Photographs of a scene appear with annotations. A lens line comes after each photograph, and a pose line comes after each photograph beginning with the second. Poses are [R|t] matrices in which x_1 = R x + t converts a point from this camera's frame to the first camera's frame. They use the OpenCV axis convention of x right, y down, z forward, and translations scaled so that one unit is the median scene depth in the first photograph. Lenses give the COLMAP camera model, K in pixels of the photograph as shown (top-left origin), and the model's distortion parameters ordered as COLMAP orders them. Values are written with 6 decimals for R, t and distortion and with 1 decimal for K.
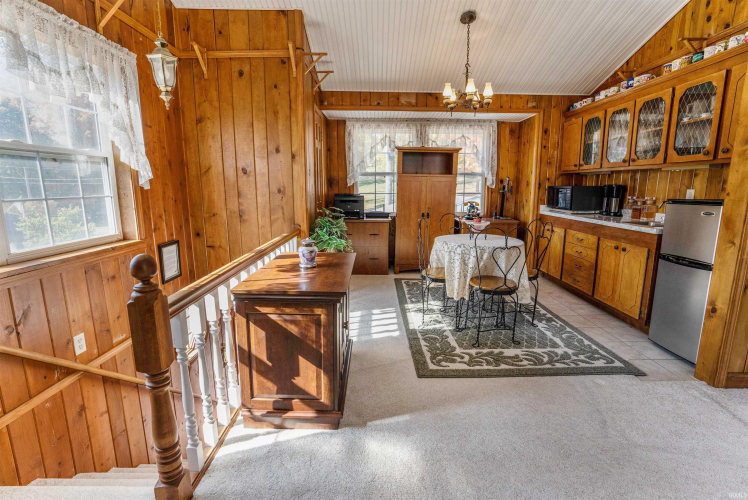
lens RADIAL K [[349.7, 0, 378.4], [0, 349.7, 250.3], [0, 0, 1]] dist [-0.077590, 0.027955]
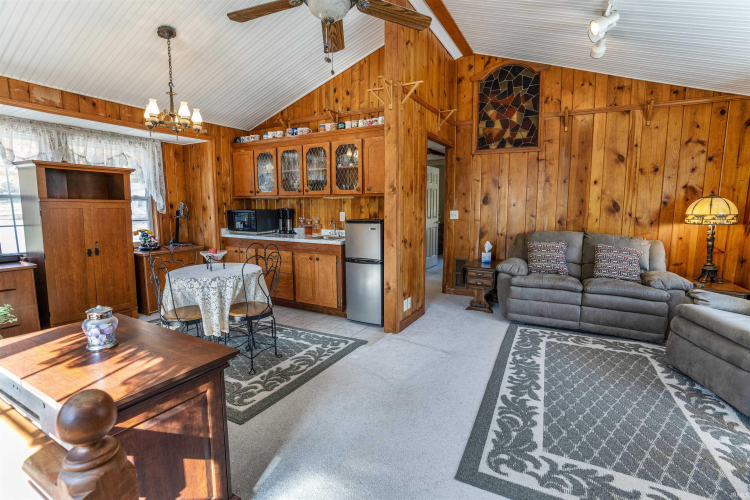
lens RADIAL K [[350.6, 0, 379.4], [0, 350.6, 250.3], [0, 0, 1]] dist [-0.077590, 0.027955]
pose [[0.471680, -0.112727, 0.874535, -0.314583], [0.156095, 0.986805, 0.043008, -0.052131], [-0.867843, 0.116225, 0.483052, 0.123519]]
